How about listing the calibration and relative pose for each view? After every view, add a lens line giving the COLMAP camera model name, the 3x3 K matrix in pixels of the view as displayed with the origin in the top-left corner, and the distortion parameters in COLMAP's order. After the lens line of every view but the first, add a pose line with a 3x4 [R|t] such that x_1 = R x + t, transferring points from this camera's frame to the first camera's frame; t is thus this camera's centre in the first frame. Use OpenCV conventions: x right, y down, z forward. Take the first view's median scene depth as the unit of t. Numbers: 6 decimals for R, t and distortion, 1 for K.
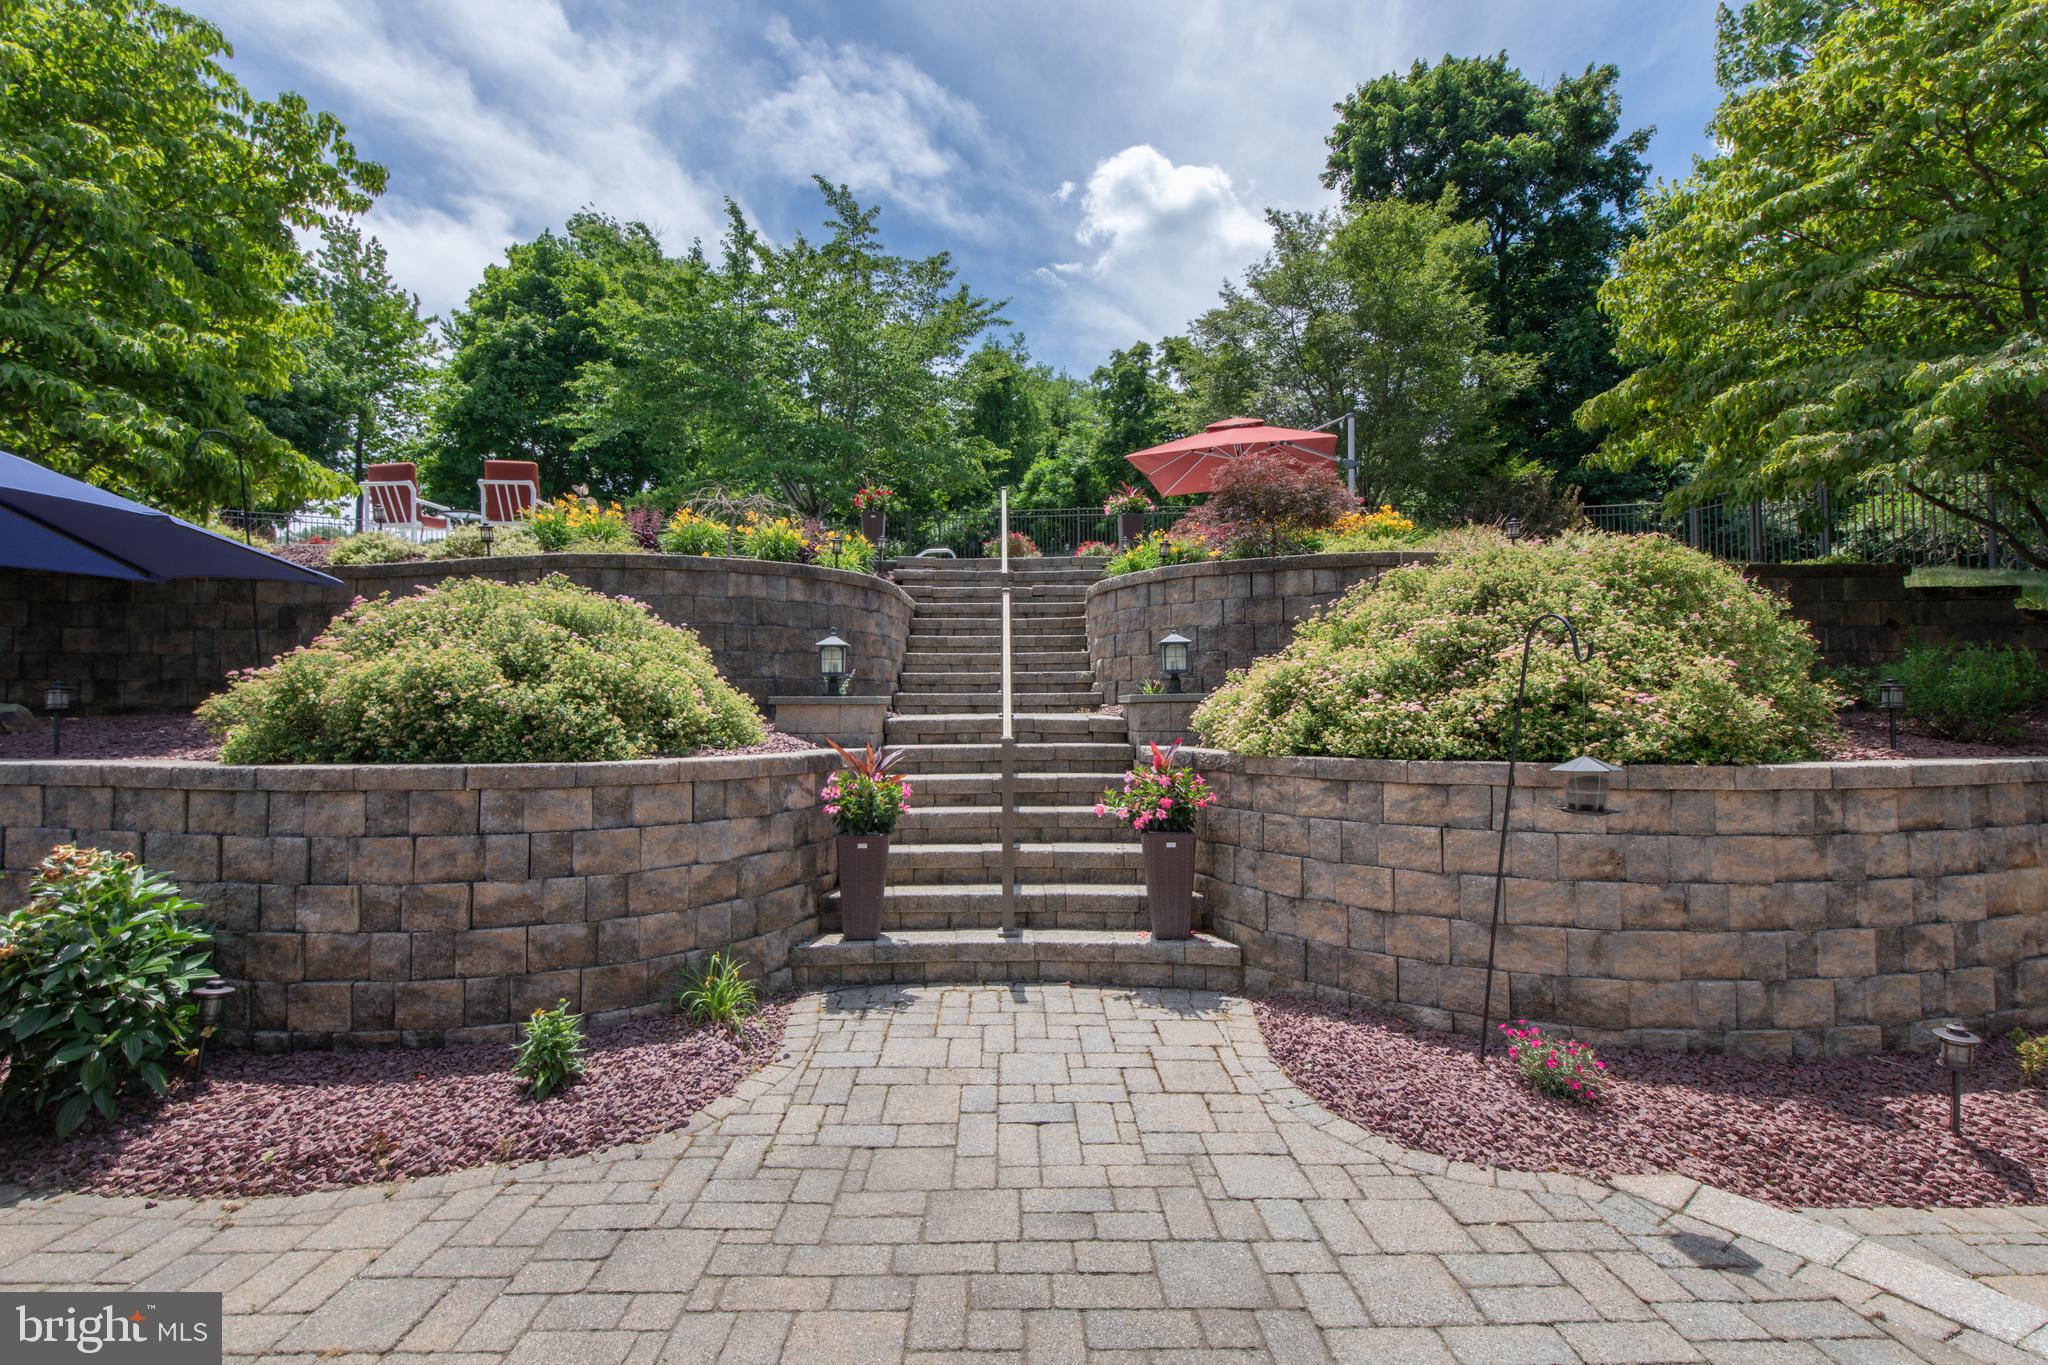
lens RADIAL K [[880.6, 0, 1037.9], [0, 880.6, 696.8], [0, 0, 1]] dist [-0.002983, -0.000294]
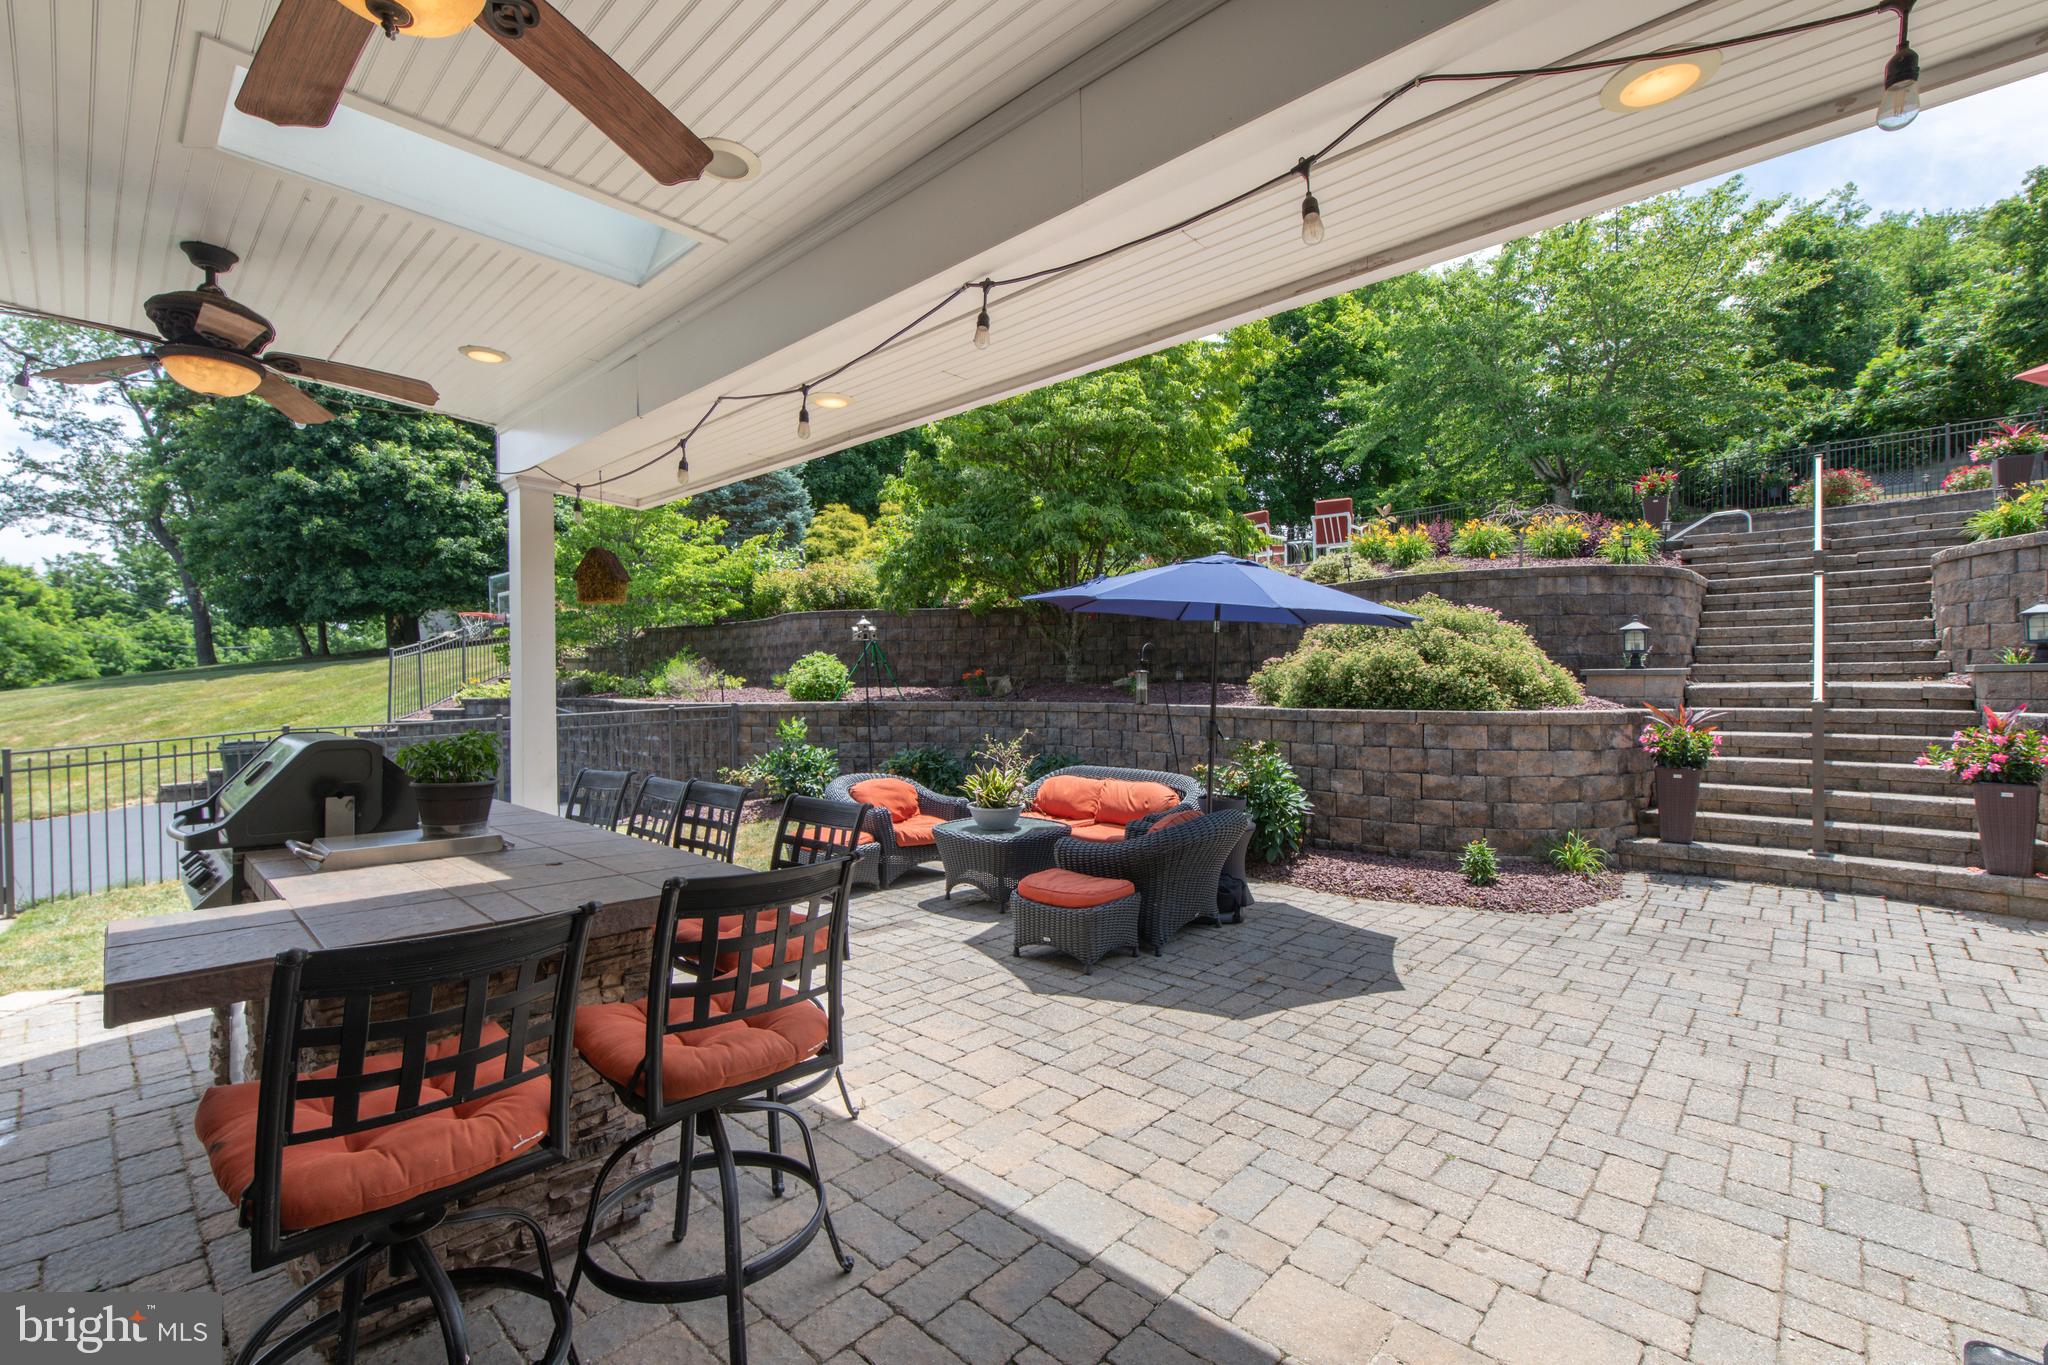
lens RADIAL K [[880.6, 0, 997.0], [0, 880.6, 682.0], [0, 0, 1]] dist [-0.002983, -0.000294]
pose [[0.700418, 0.000280, -0.713733, 0.040280], [0.014506, 0.999788, 0.014628, -0.017386], [0.713585, -0.020599, 0.700265, -0.735972]]
